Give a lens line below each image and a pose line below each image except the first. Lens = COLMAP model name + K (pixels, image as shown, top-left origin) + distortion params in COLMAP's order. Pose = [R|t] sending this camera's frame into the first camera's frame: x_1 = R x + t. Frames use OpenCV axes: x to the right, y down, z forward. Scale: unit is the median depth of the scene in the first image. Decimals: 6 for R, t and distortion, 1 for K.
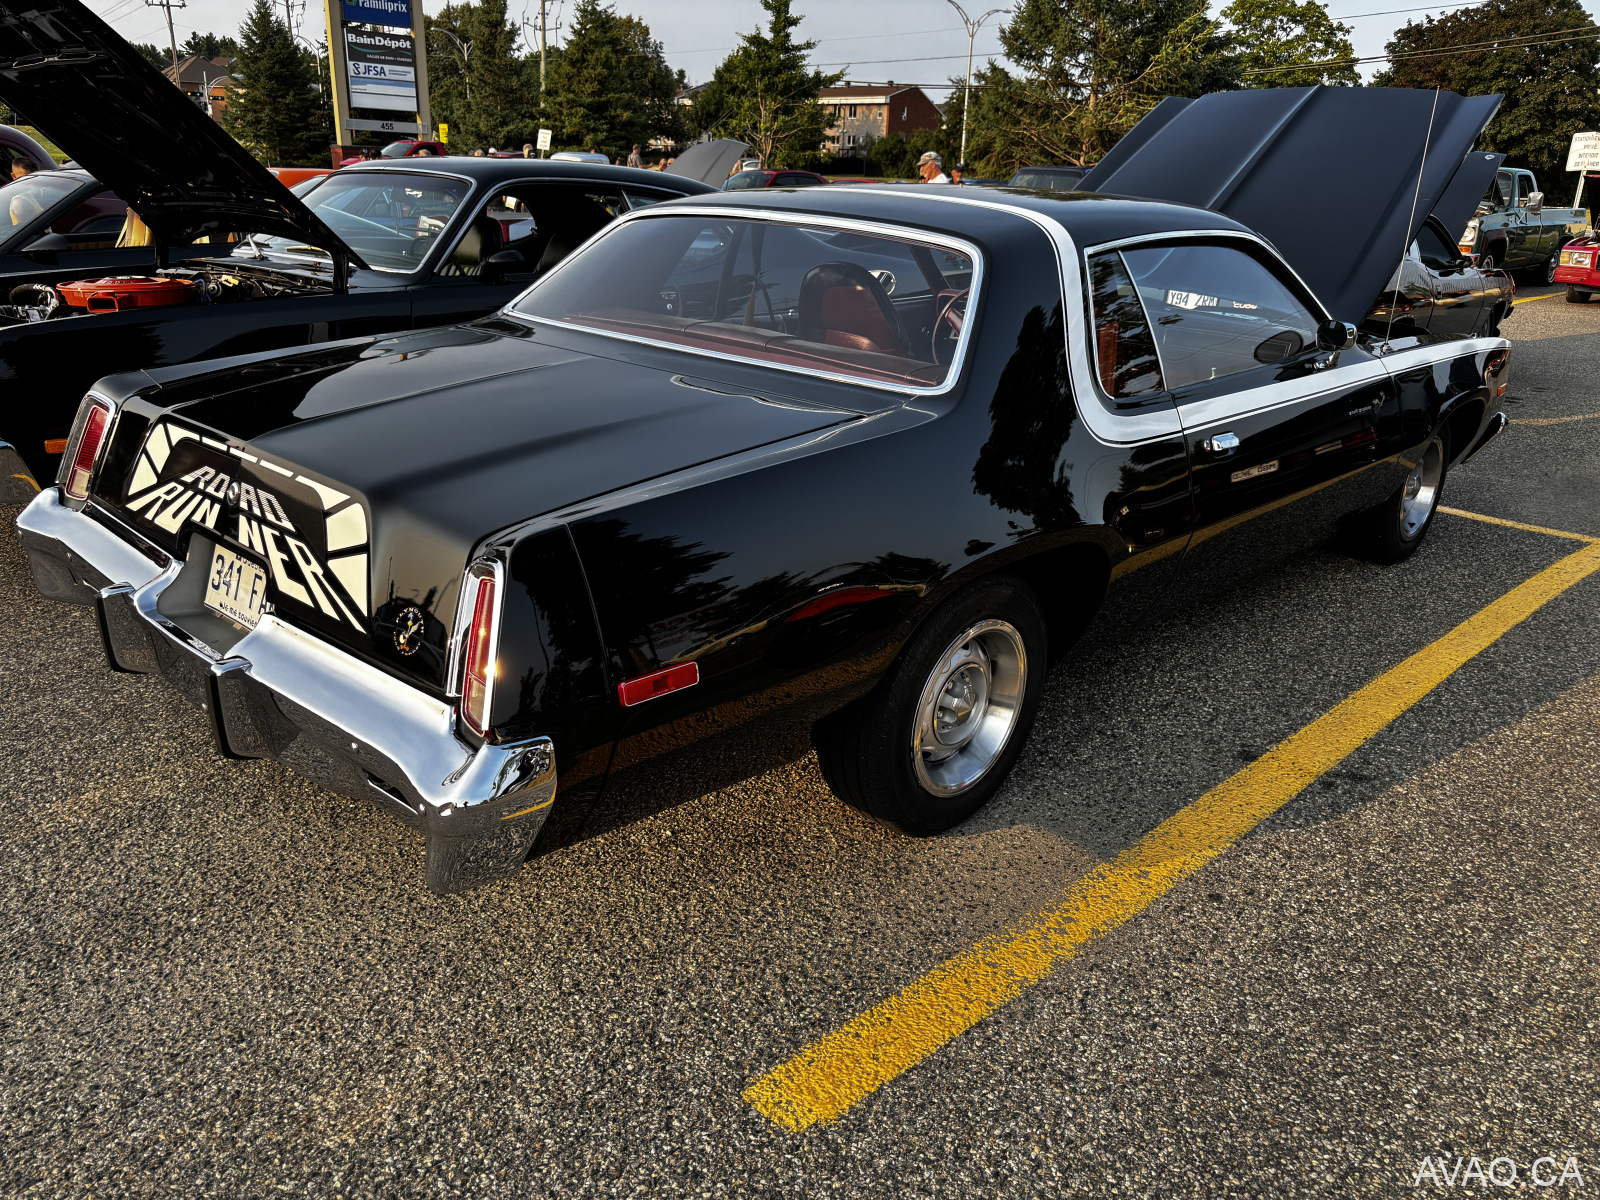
lens RADIAL K [[1358.9, 0, 800.0], [0, 1358.9, 600.0], [0, 0, 1]] dist [0.045494, -0.050222]
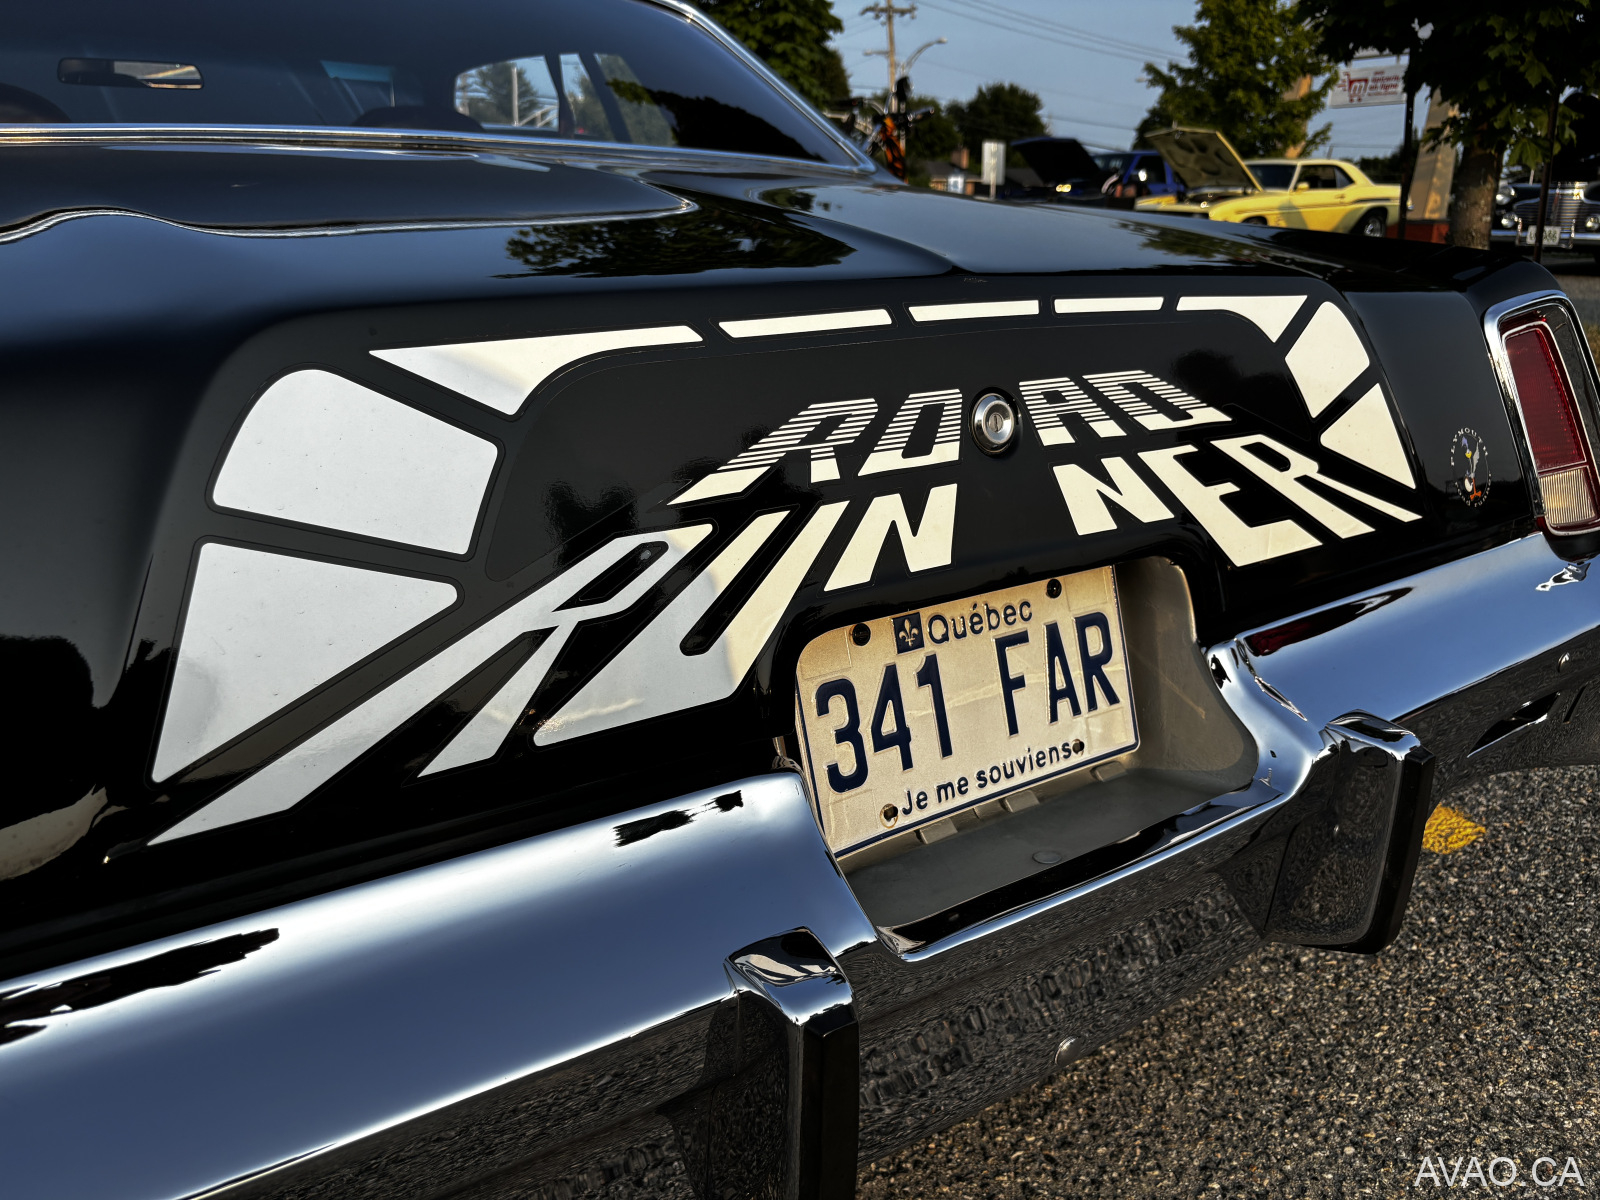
lens RADIAL K [[1358.9, 0, 800.0], [0, 1358.9, 600.0], [0, 0, 1]] dist [0.045494, -0.050222]
pose [[0.096031, -0.309037, 0.946189, -0.089714], [0.298560, 0.915757, 0.268795, -0.017157], [-0.949547, 0.256682, 0.180208, 0.118398]]
